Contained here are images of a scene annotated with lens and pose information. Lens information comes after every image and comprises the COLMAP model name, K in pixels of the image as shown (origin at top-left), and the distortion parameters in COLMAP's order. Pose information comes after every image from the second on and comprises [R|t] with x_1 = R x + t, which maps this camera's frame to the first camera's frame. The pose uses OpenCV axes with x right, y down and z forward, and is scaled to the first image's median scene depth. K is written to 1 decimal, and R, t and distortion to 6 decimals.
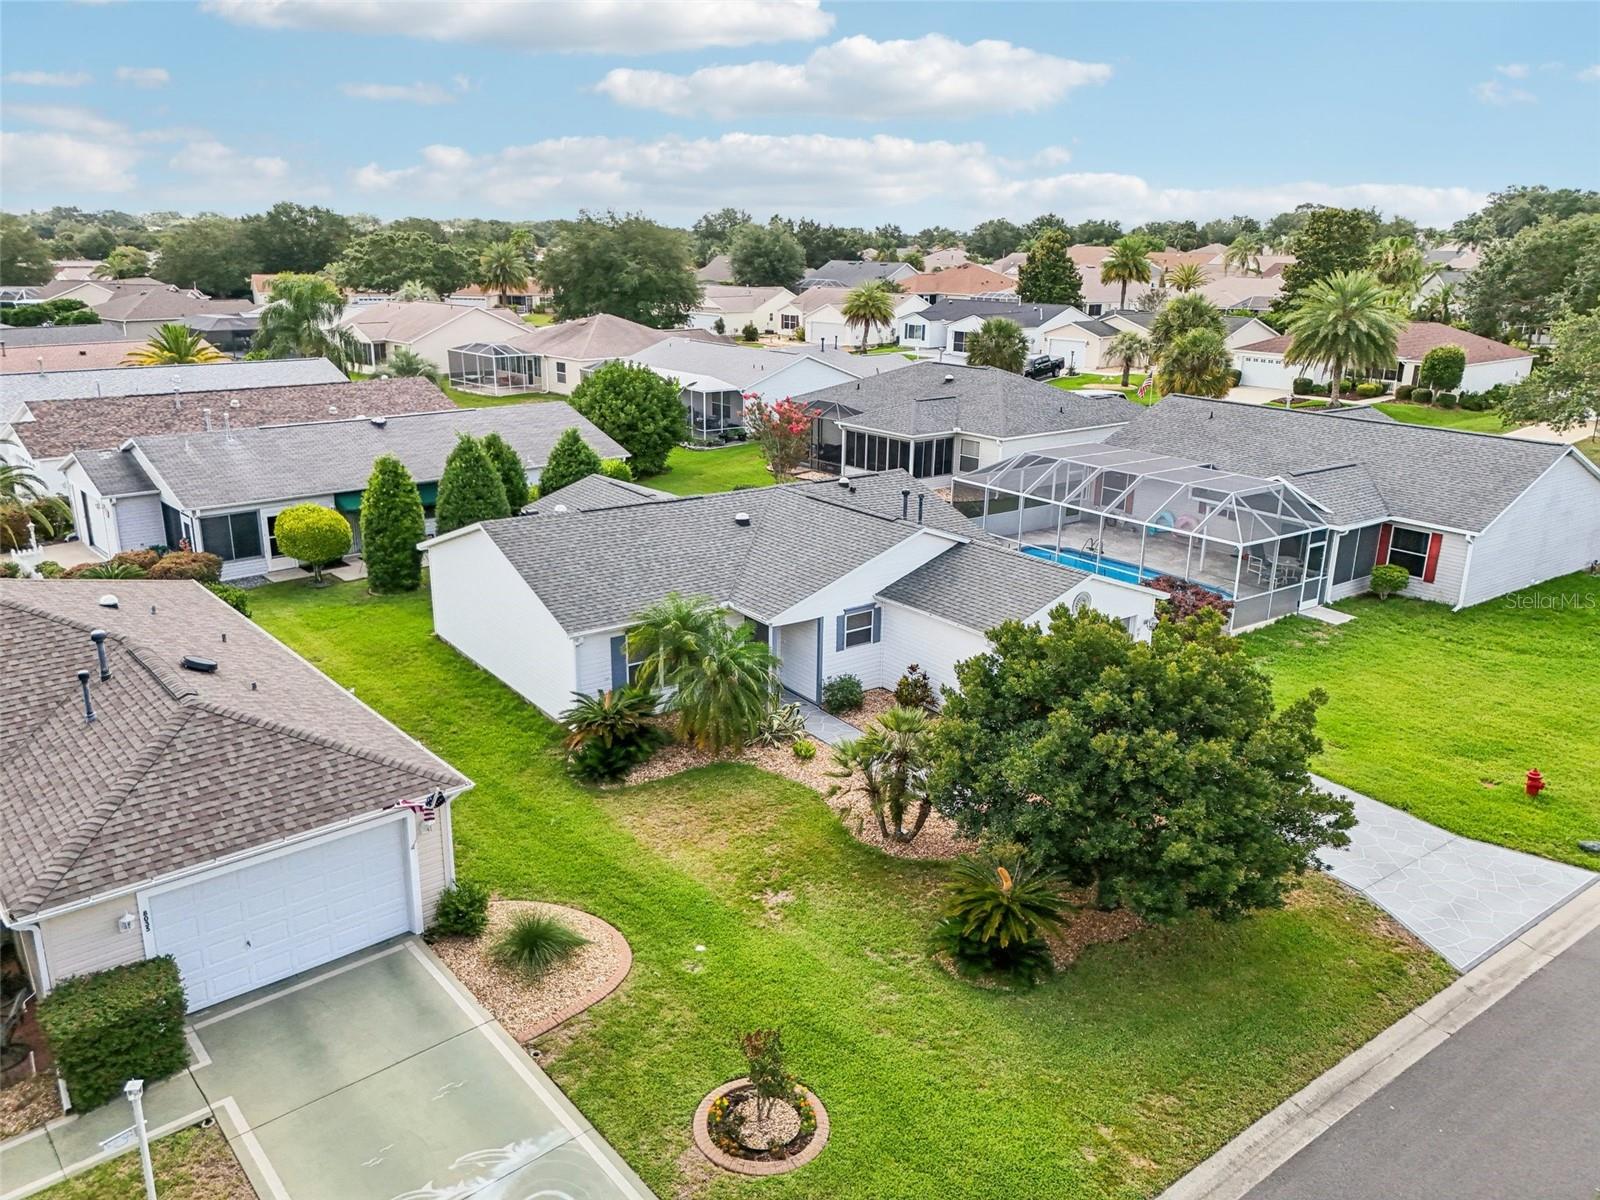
lens RADIAL K [[1164.9, 0, 819.7], [0, 1164.9, 600.9], [0, 0, 1]] dist [0.049581, -0.002711]
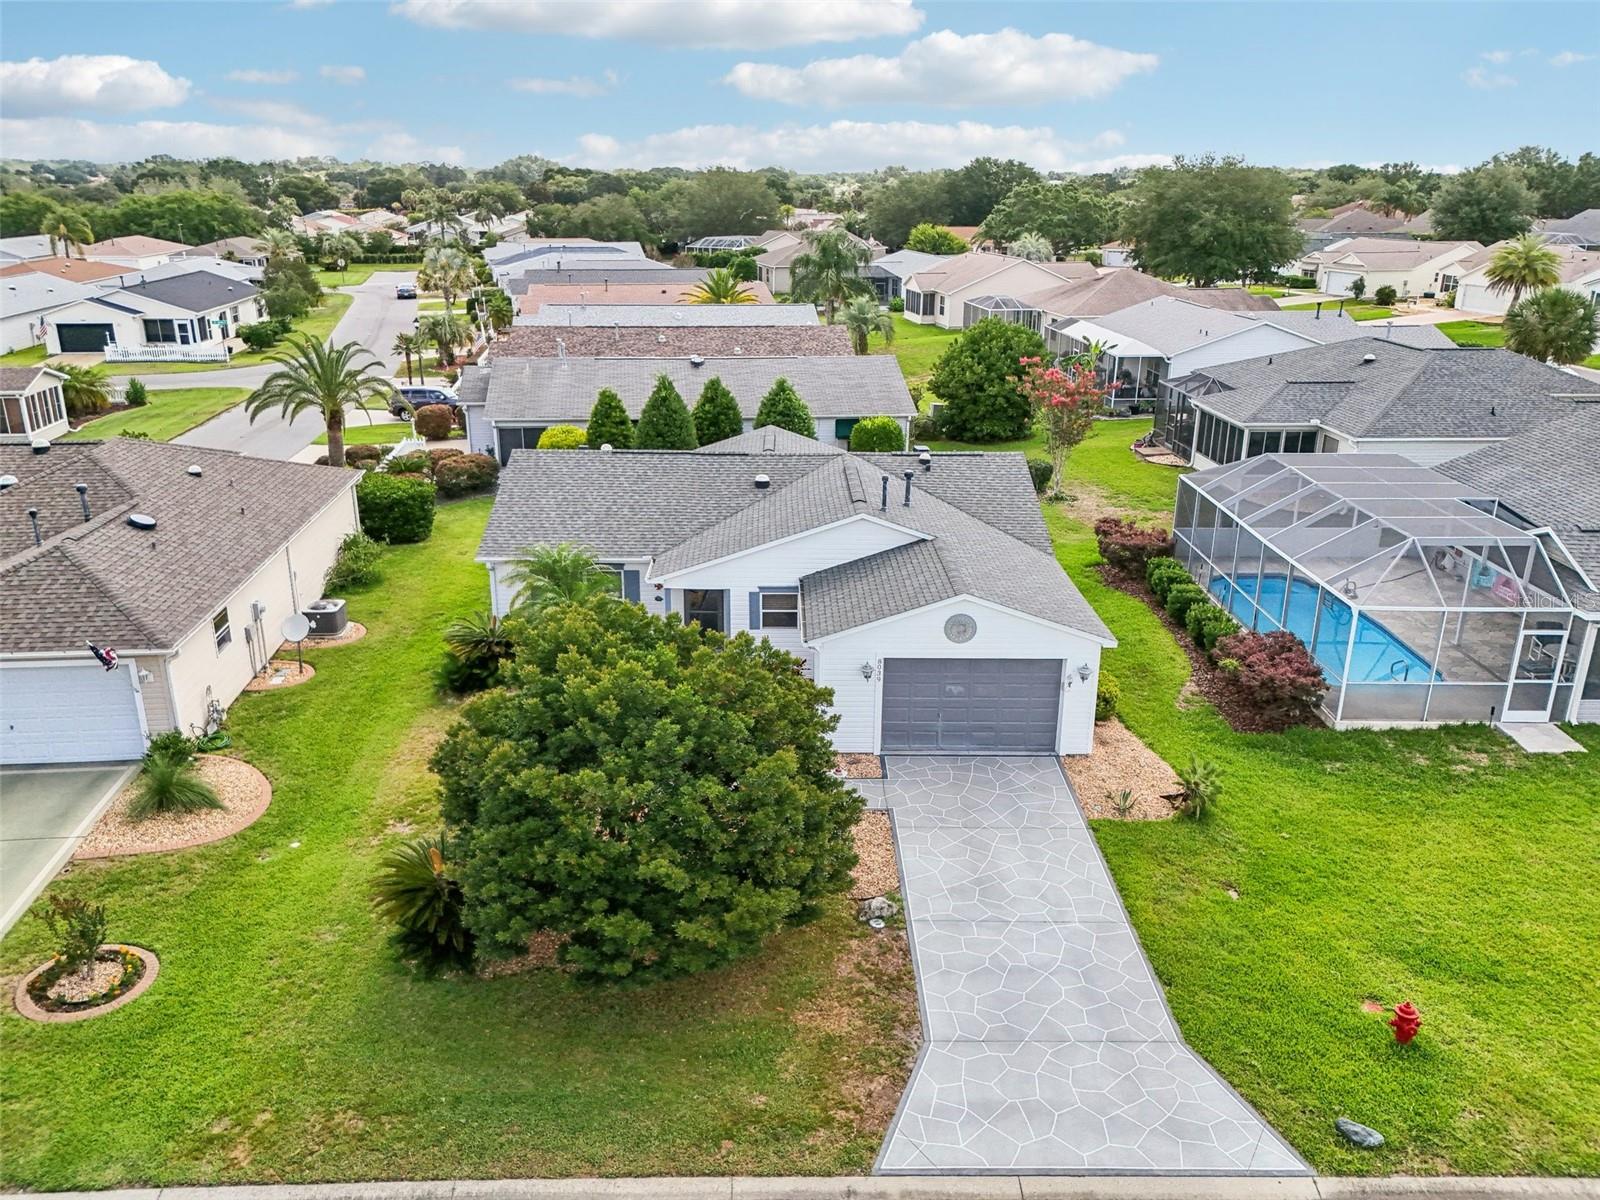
lens RADIAL K [[1221.5, 0, 800.0], [0, 1221.5, 600.0], [0, 0, 1]] dist [-0.010513, -0.004659]
pose [[0.801217, 0.180948, -0.570359, 0.646534], [-0.165084, 0.983032, 0.079967, -0.068128], [0.575151, 0.030086, 0.817494, 0.226230]]
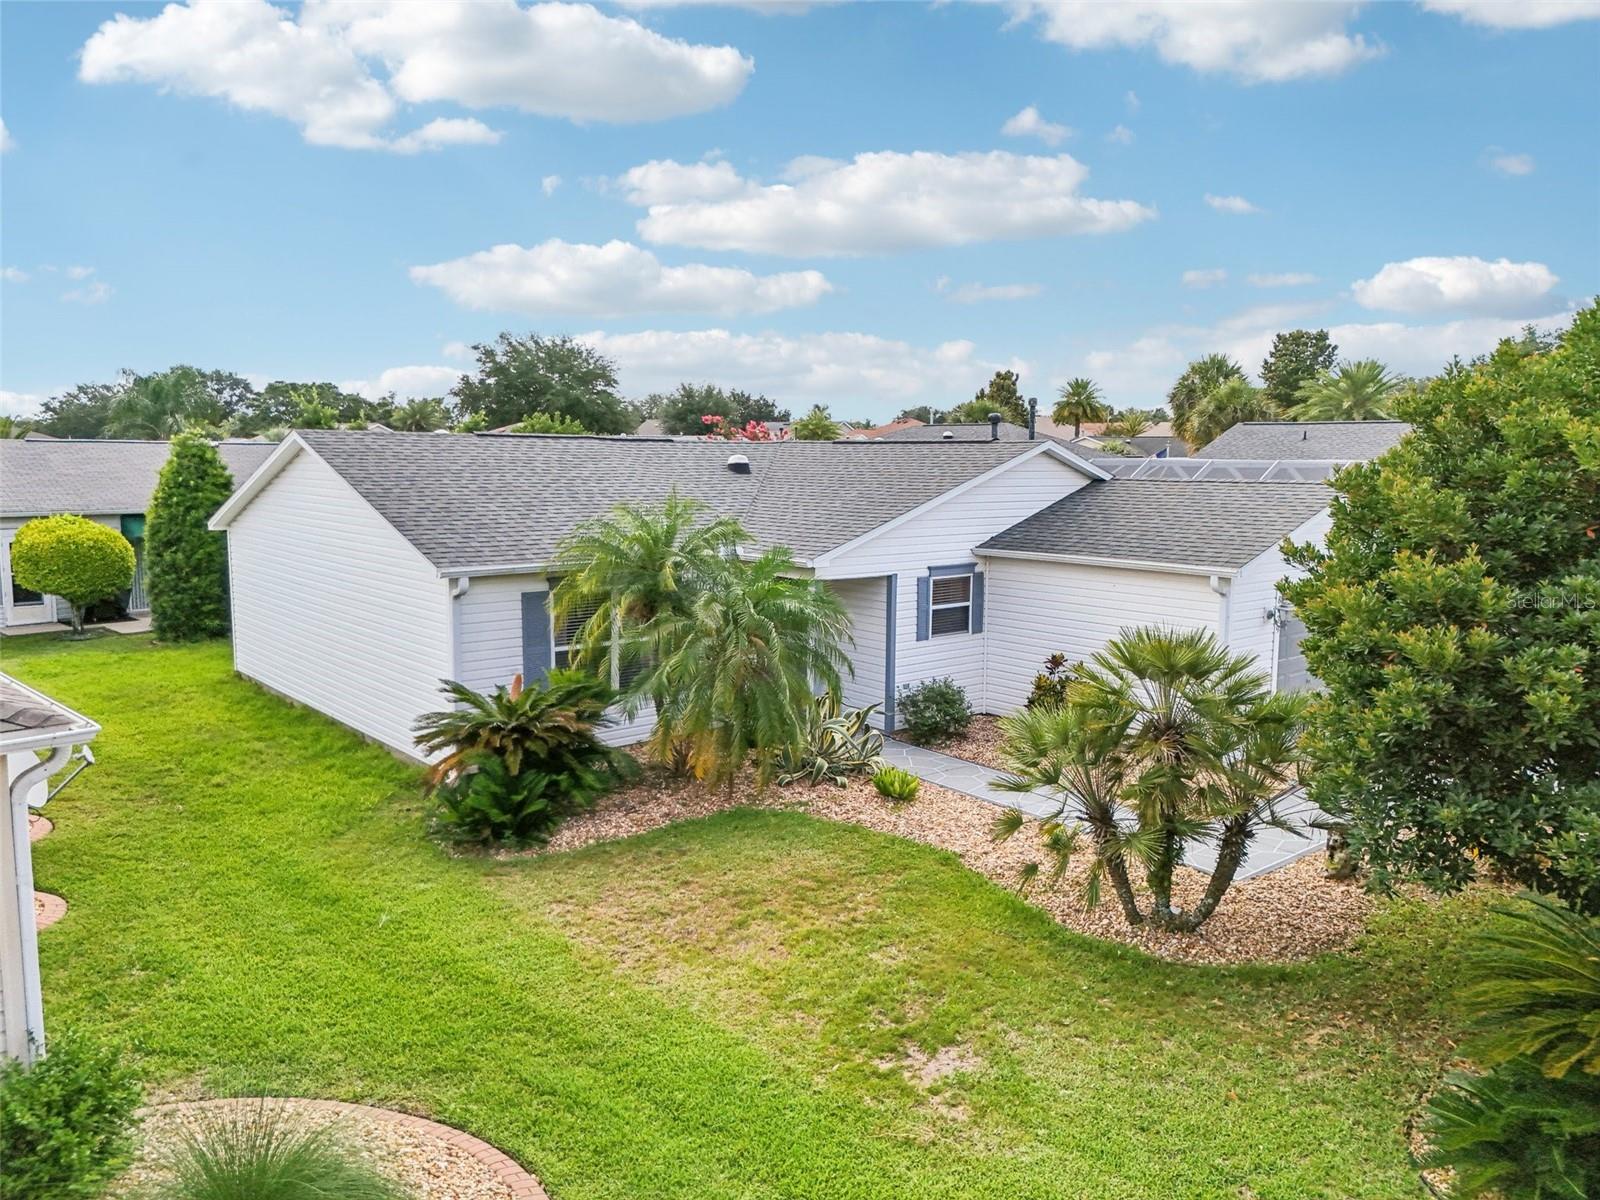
lens RADIAL K [[1171.2, 0, 800.0], [0, 1171.2, 600.0], [0, 0, 1]] dist [0.028333, -0.002036]
pose [[0.998478, -0.020780, 0.051082, -0.078316], [0.029332, 0.984513, -0.172842, 0.131402], [-0.046700, 0.174077, 0.983624, 0.460333]]
